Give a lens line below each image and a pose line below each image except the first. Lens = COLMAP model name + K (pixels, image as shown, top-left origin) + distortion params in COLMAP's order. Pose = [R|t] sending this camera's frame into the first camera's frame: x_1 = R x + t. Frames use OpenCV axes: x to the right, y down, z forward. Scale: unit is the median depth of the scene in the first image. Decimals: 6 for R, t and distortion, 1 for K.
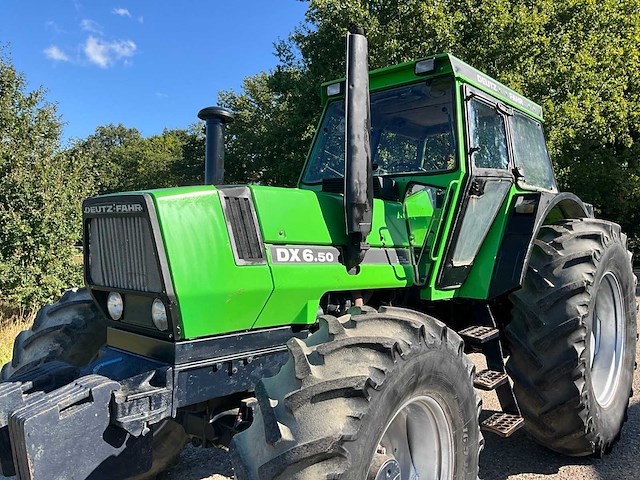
lens RADIAL K [[525.9, 0, 318.7], [0, 525.9, 240.3], [0, 0, 1]] dist [0.086080, -0.158473]
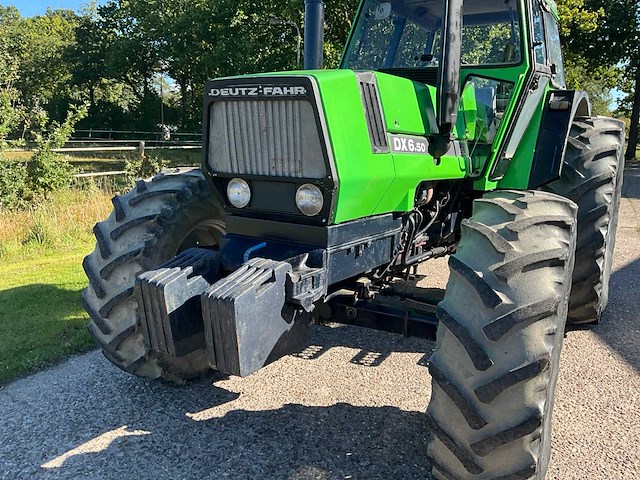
lens RADIAL K [[525.9, 0, 318.7], [0, 525.9, 240.3], [0, 0, 1]] dist [0.086080, -0.158473]
pose [[0.984351, -0.019543, 0.175134, -0.305405], [-0.013384, 0.982670, 0.184879, 0.018437], [-0.175712, -0.184330, 0.967030, -0.000350]]
